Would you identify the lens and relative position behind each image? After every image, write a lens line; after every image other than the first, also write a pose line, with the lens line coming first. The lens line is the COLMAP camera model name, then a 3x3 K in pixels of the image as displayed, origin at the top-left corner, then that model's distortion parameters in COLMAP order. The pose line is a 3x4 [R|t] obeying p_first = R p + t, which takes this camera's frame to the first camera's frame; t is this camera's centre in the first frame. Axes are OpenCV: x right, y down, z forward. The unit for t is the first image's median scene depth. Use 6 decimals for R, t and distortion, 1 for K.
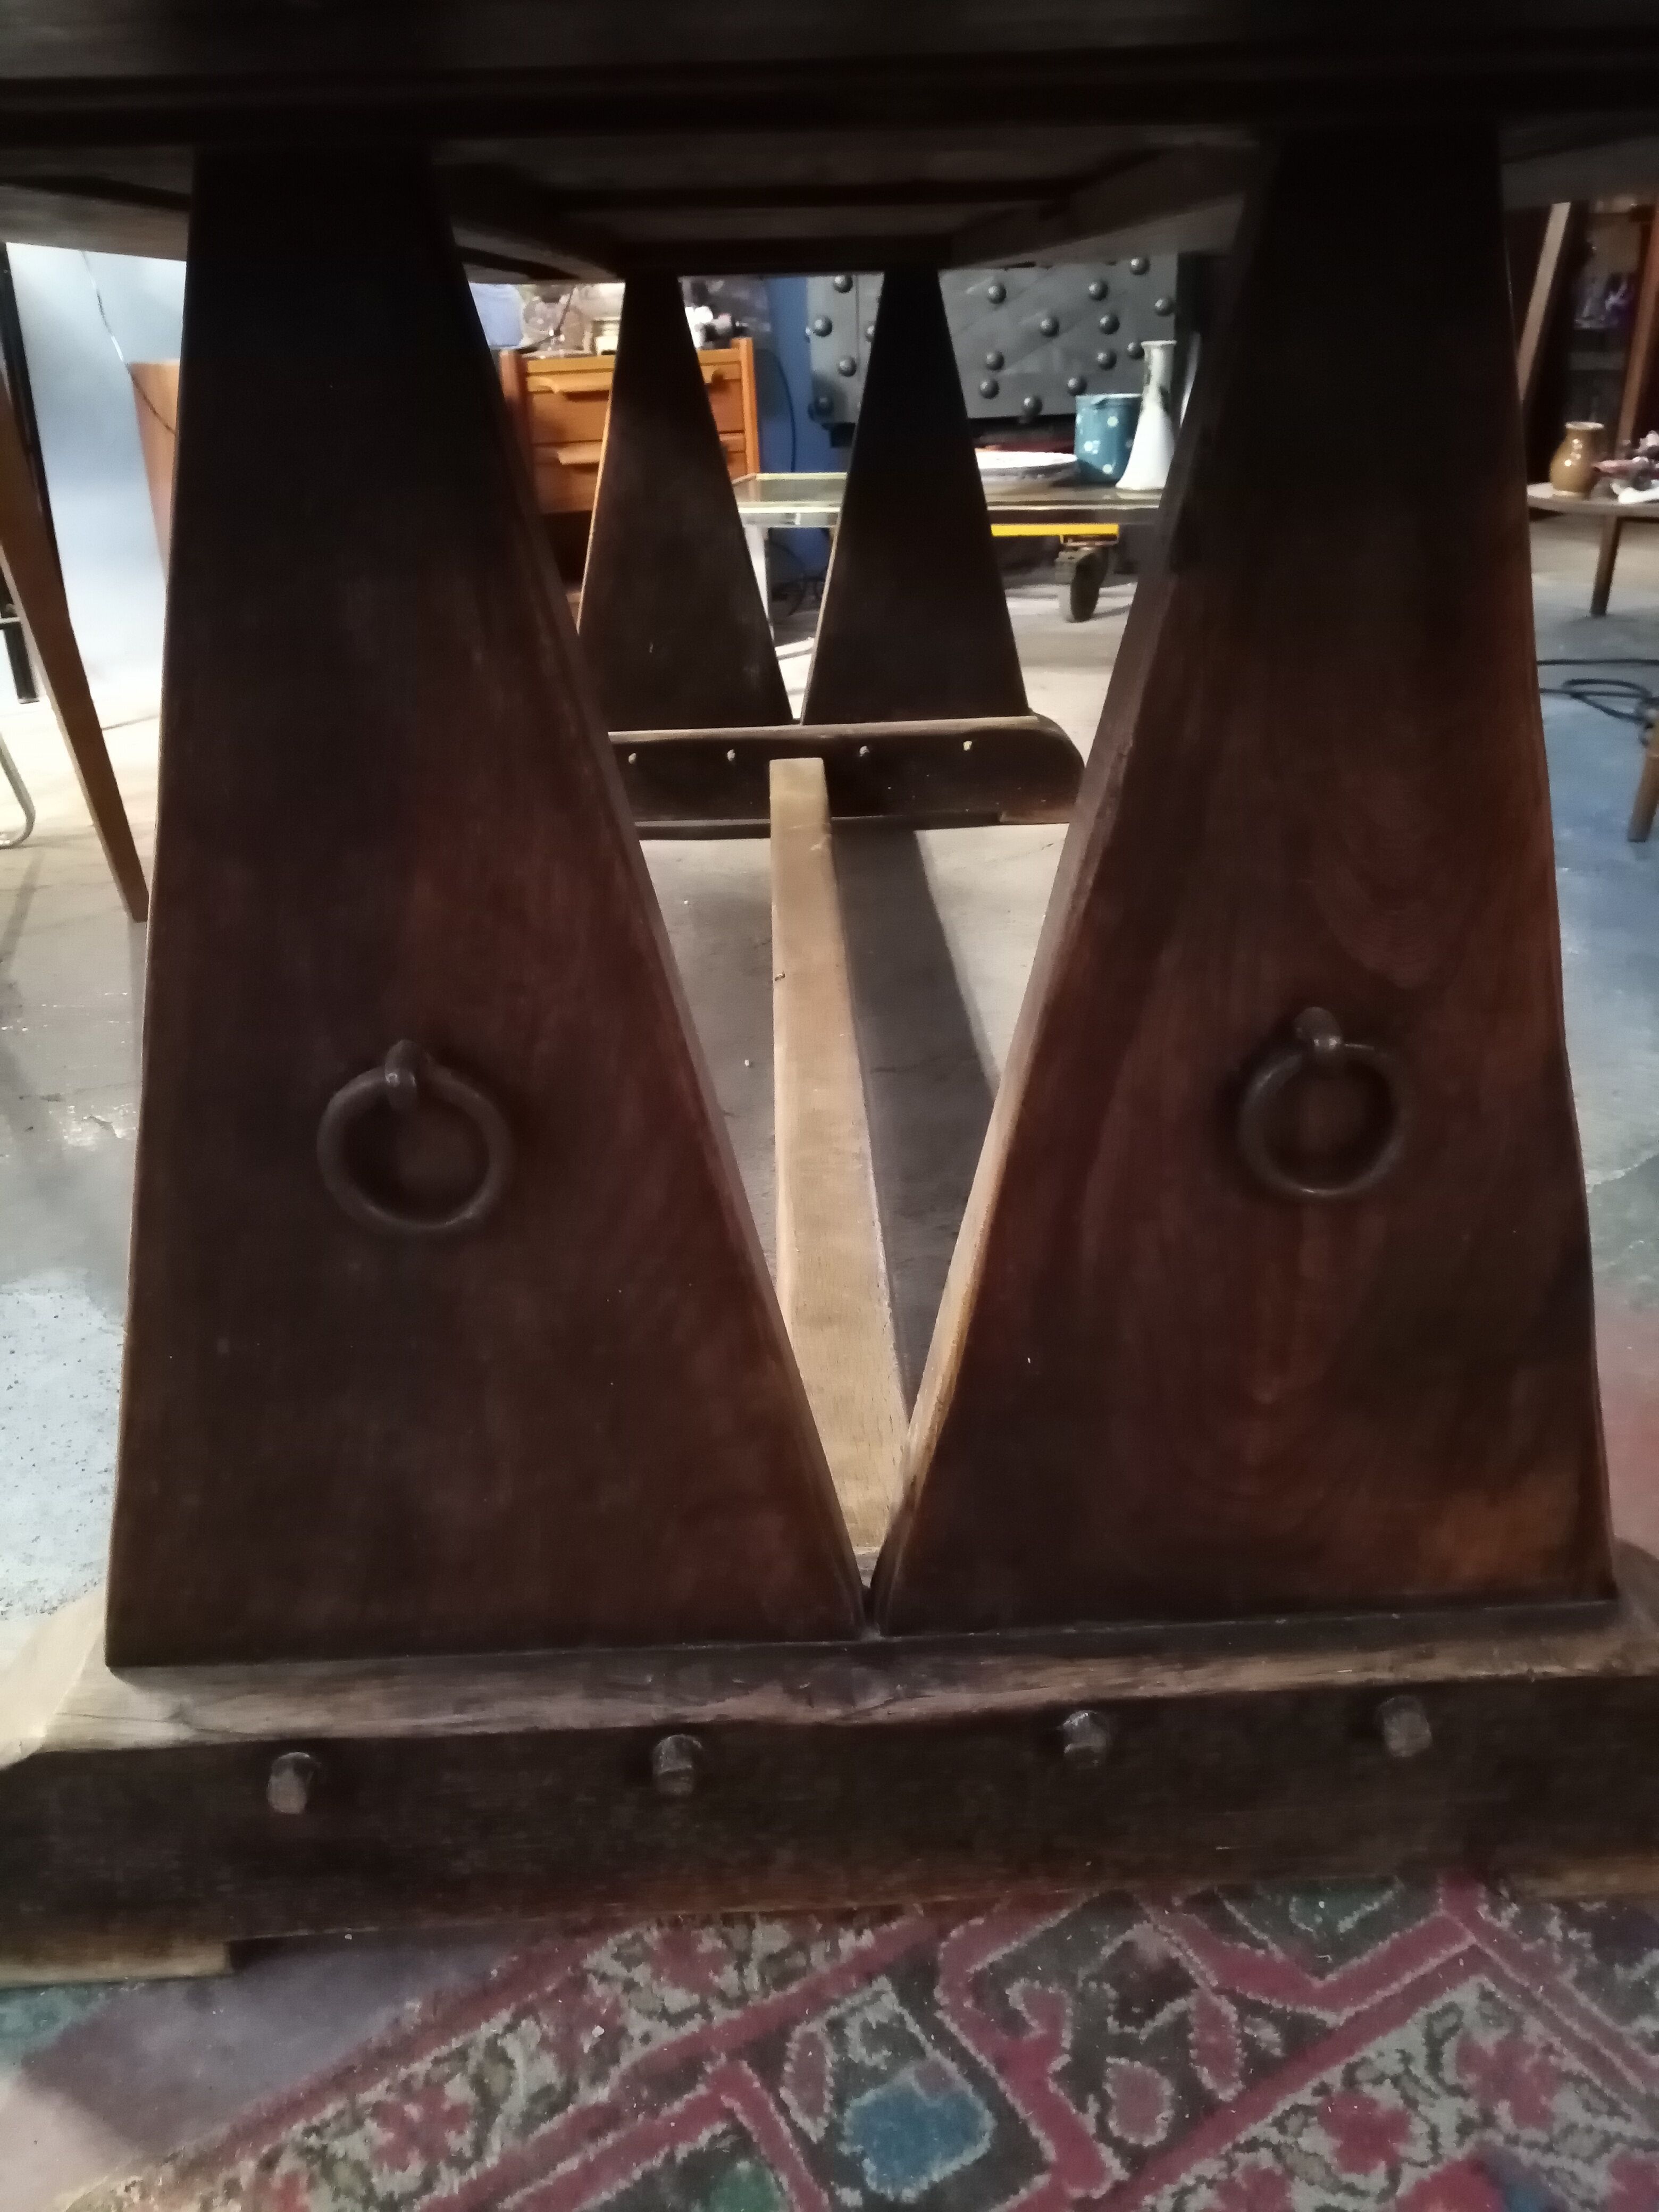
lens RADIAL K [[1770.9, 0, 829.5], [0, 1770.9, 1106.0], [0, 0, 1]] dist [-0.009481, -0.006368]
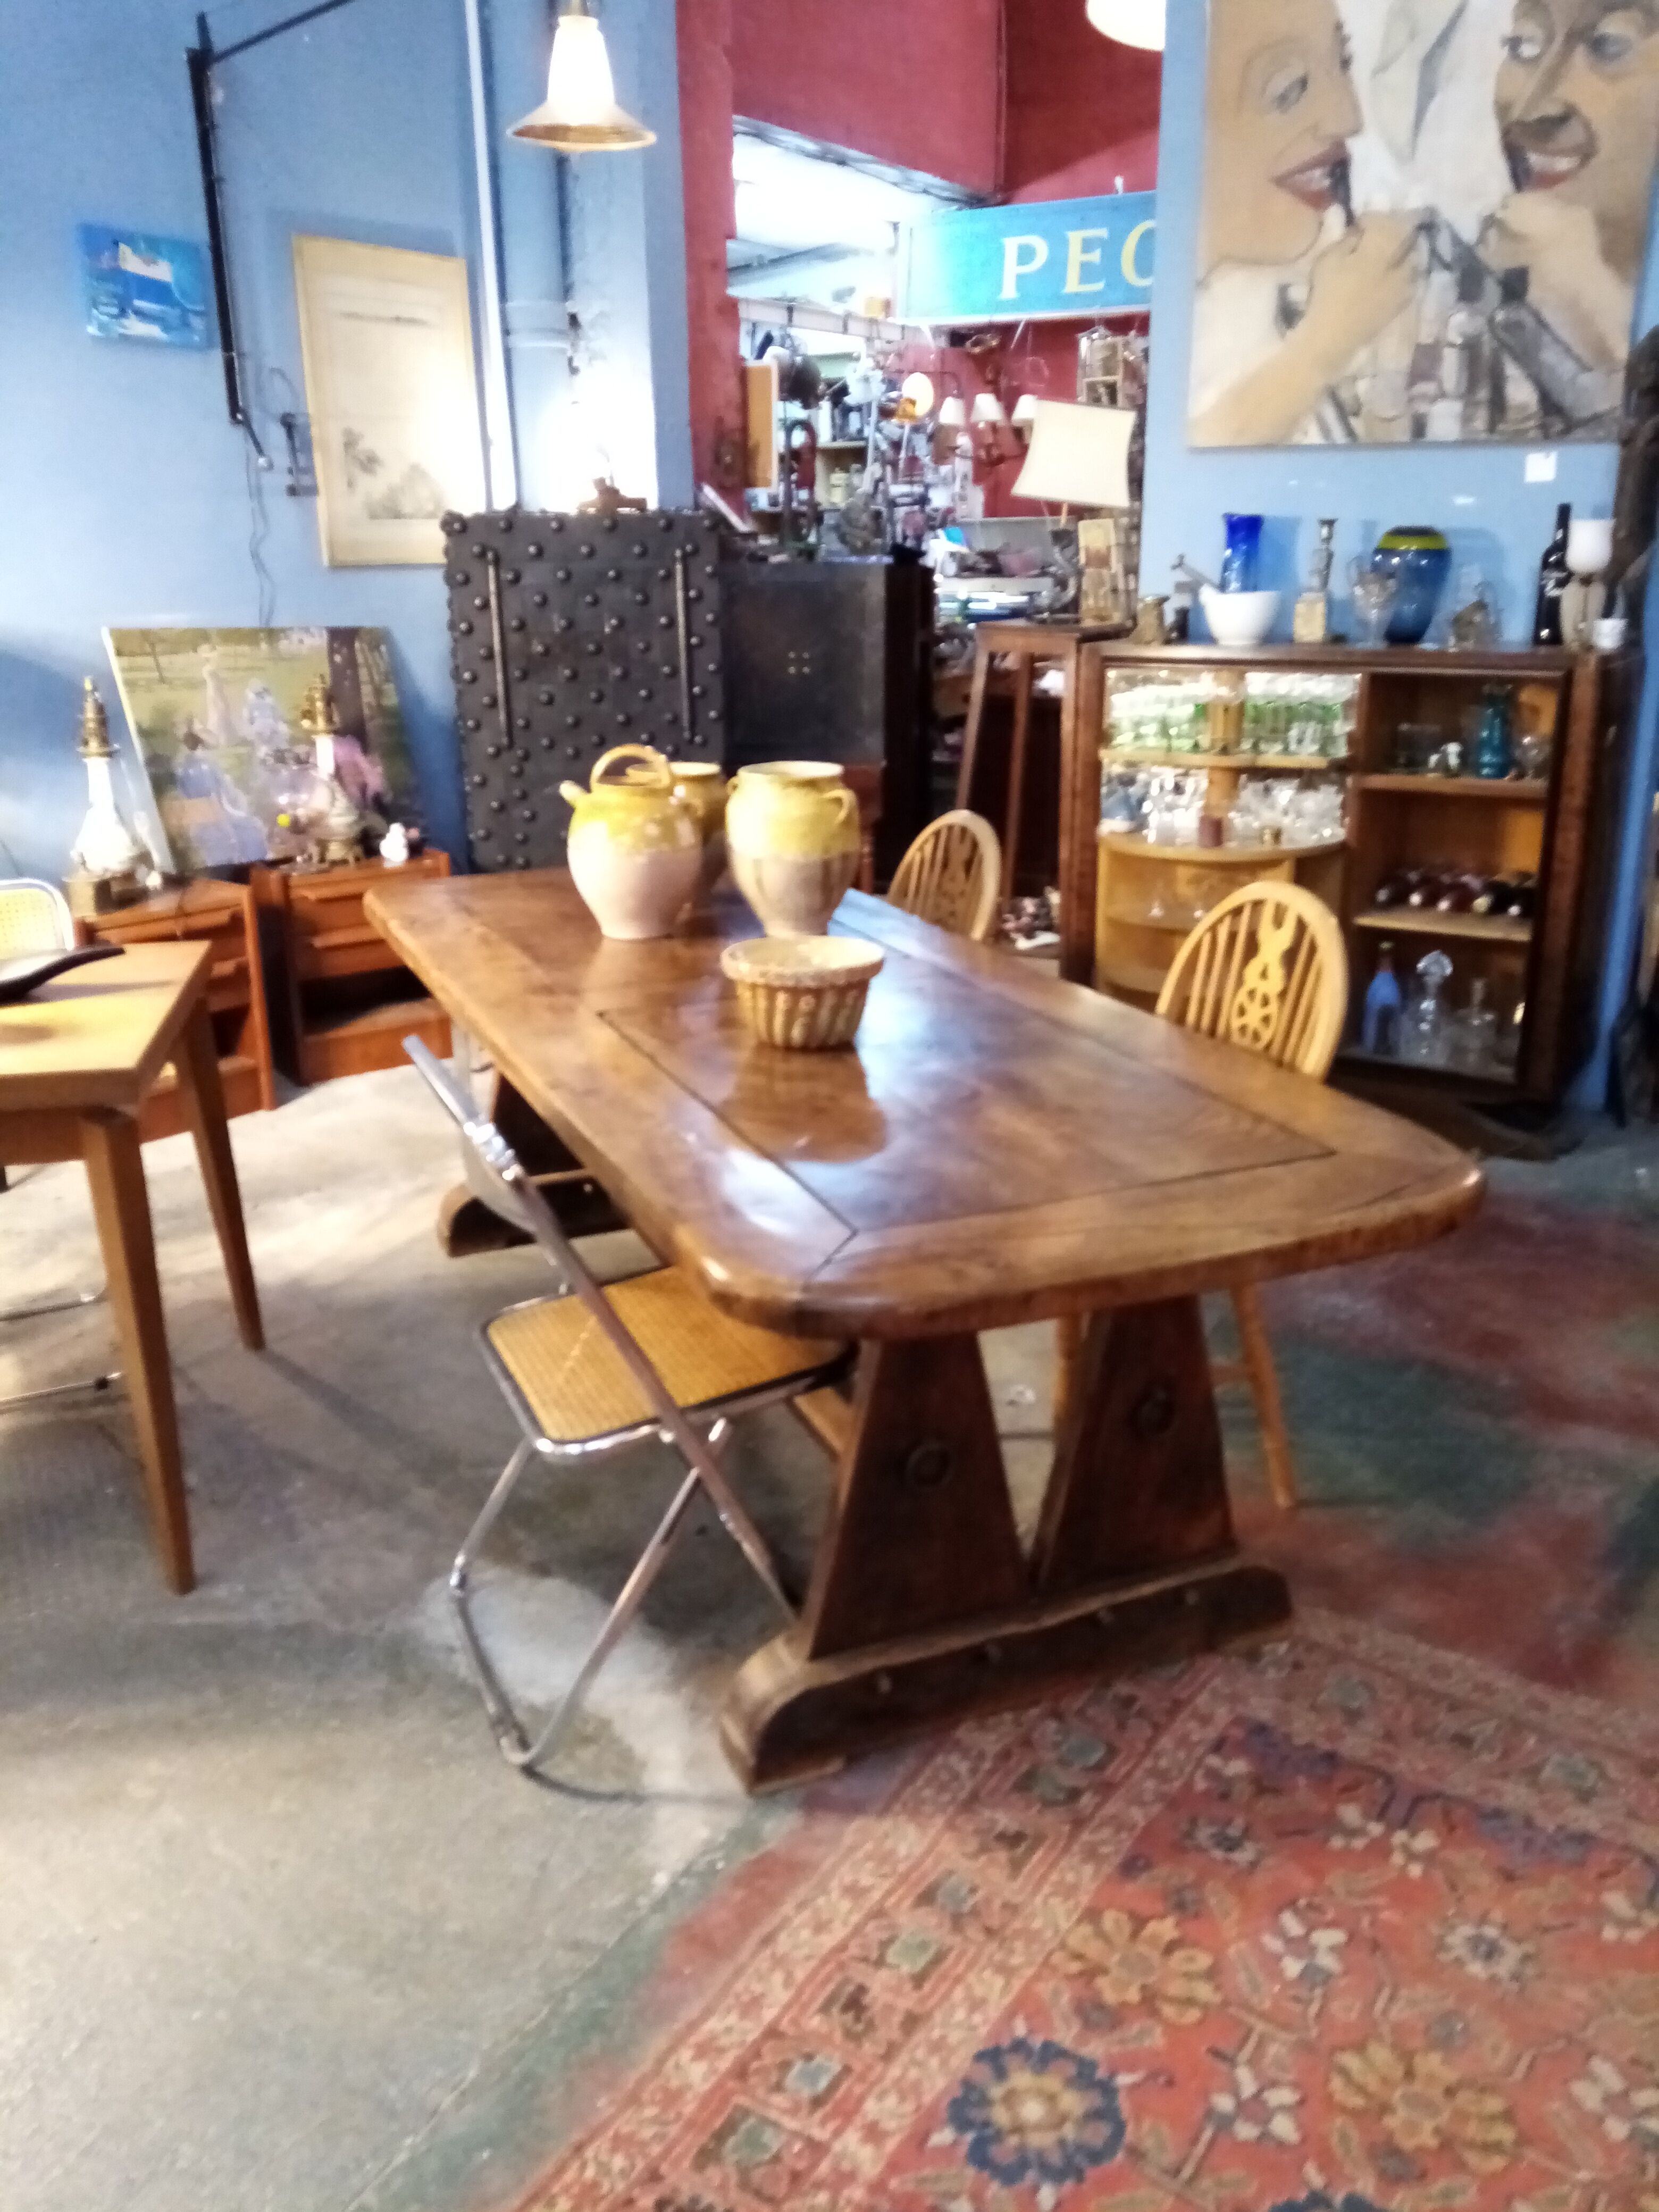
lens RADIAL K [[1726.3, 0, 829.5], [0, 1726.3, 1106.0], [0, 0, 1]] dist [0.056630, -0.069208]
pose [[0.930217, -0.088840, 0.356094, -1.354112], [0.128702, 0.987608, -0.089815, -0.342440], [-0.343702, 0.129377, 0.930124, -1.872597]]
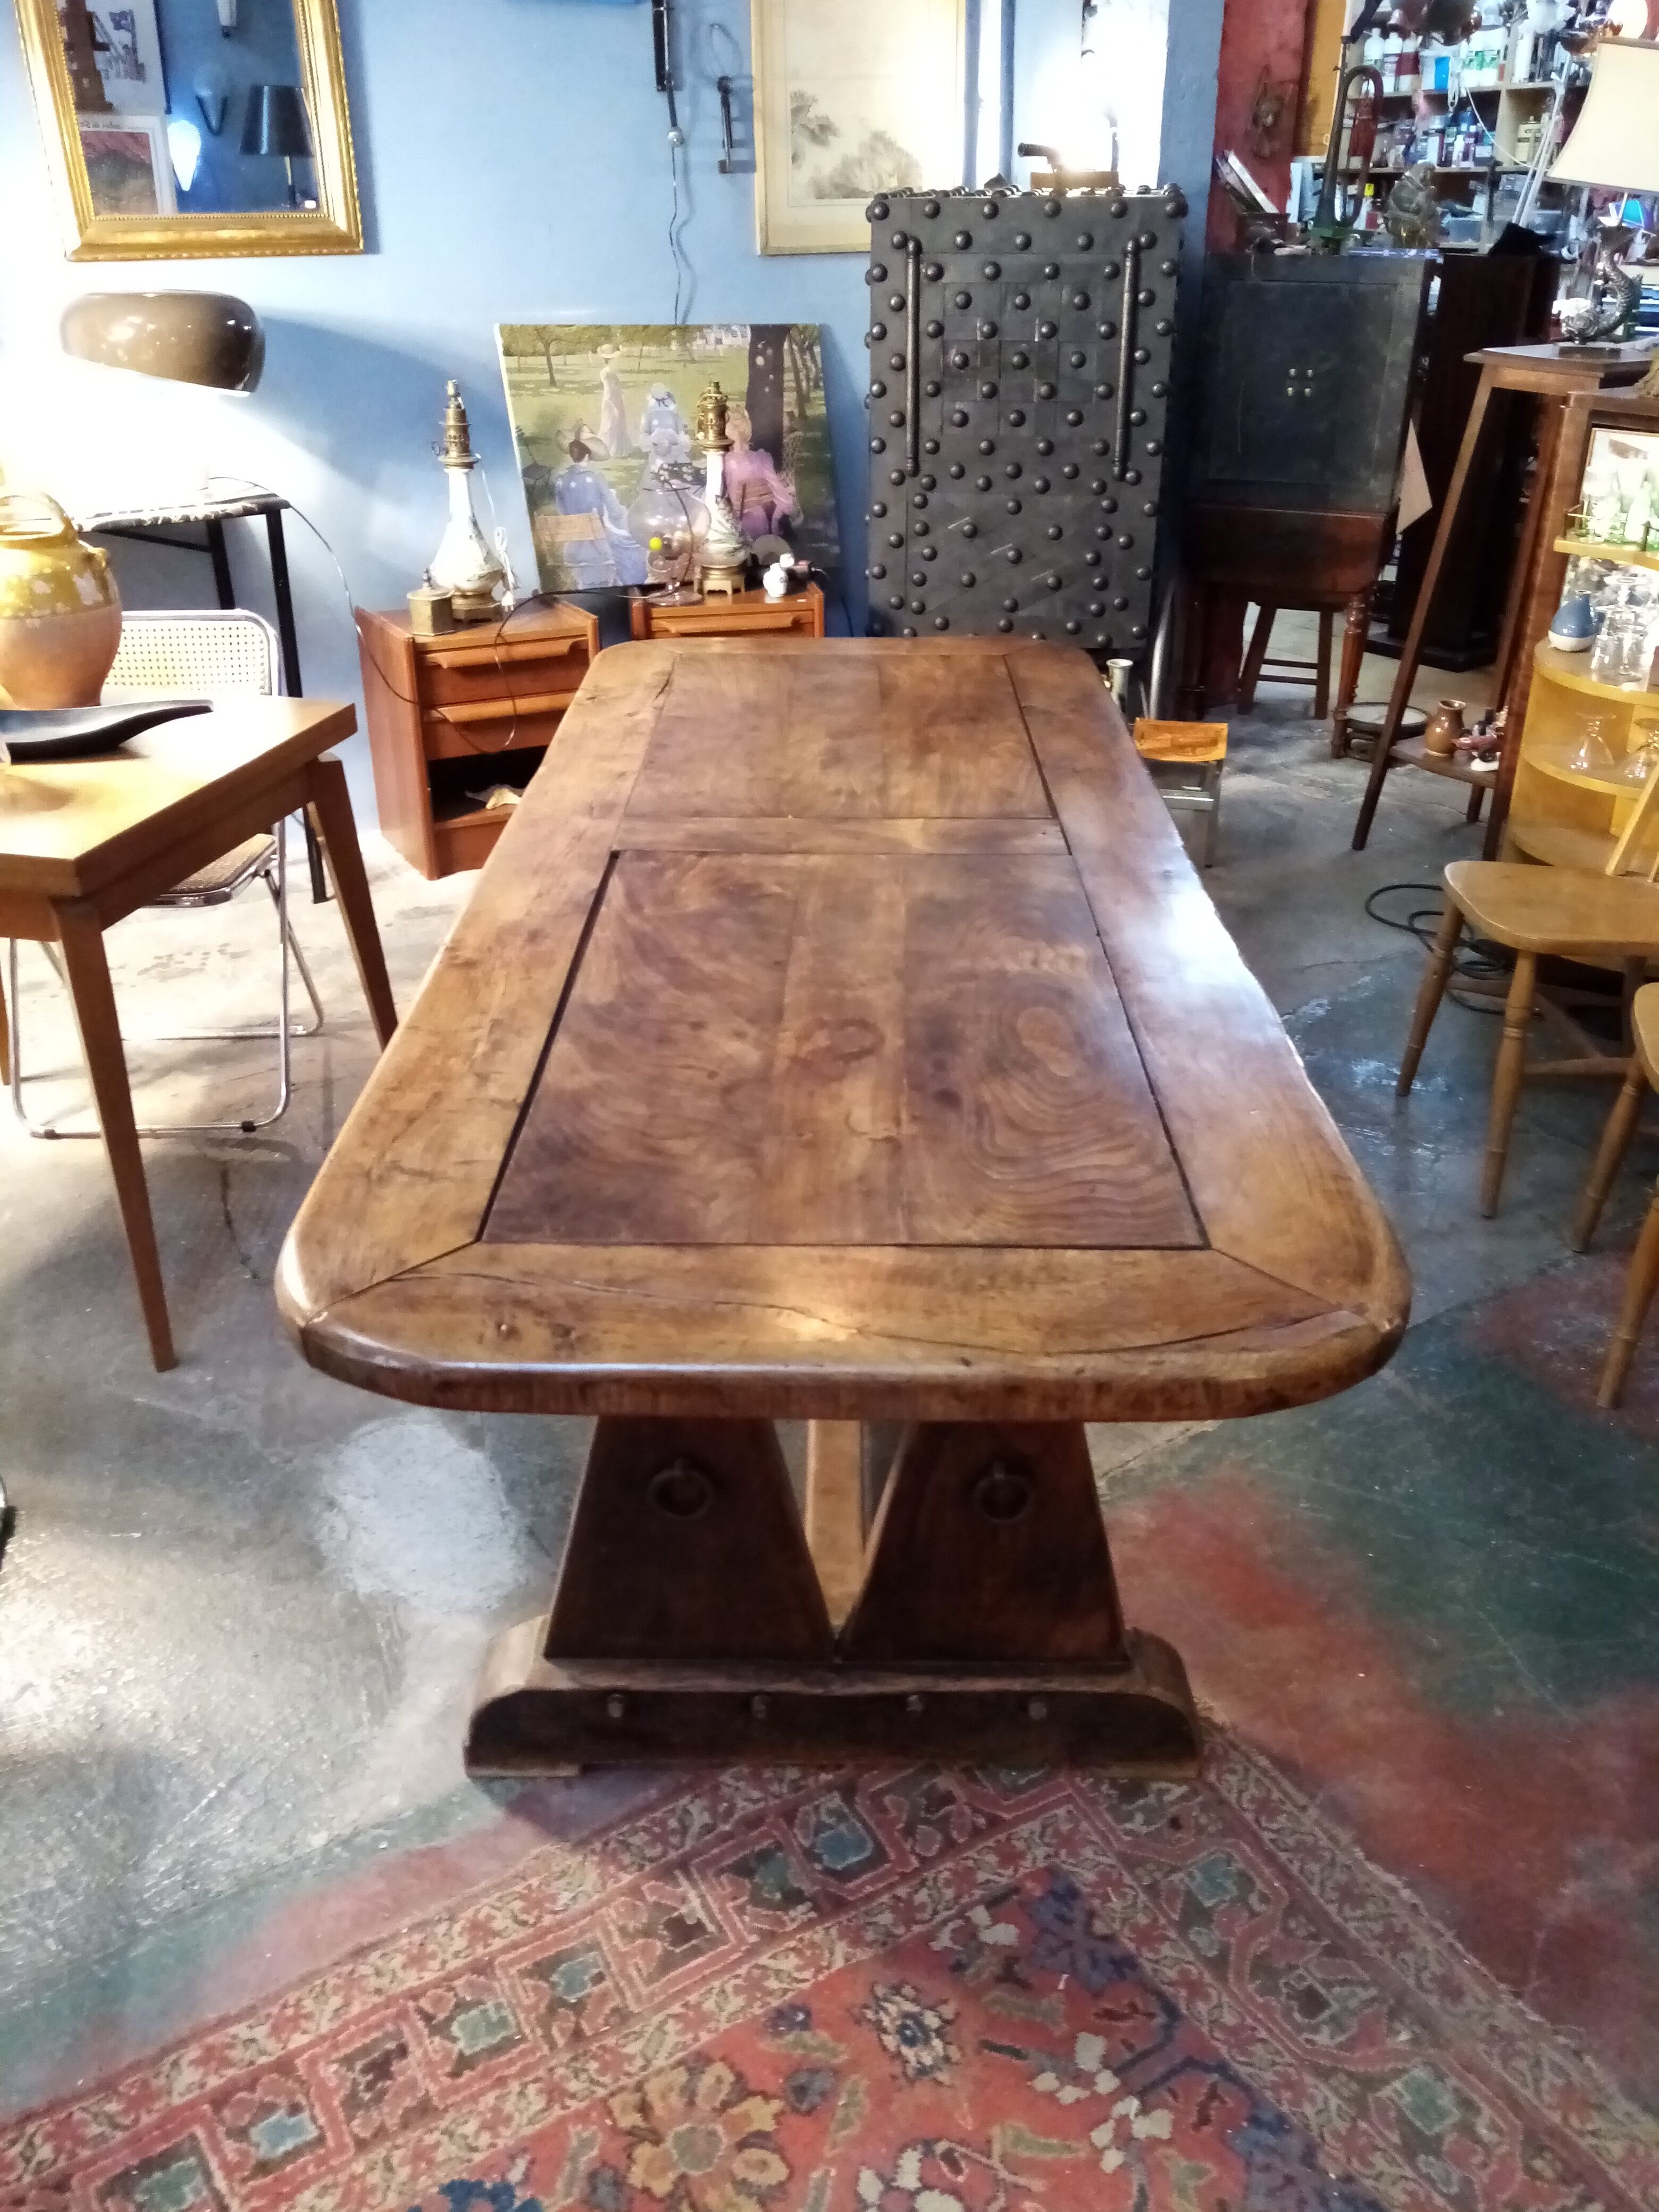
lens RADIAL K [[1736.3, 0, 829.5], [0, 1736.3, 1106.0], [0, 0, 1]] dist [0.037923, -0.063282]
pose [[0.998661, 0.046755, -0.022137, 0.032393], [-0.045252, 0.996915, 0.064134, -0.688923], [0.025067, -0.063047, 0.997696, -1.527351]]
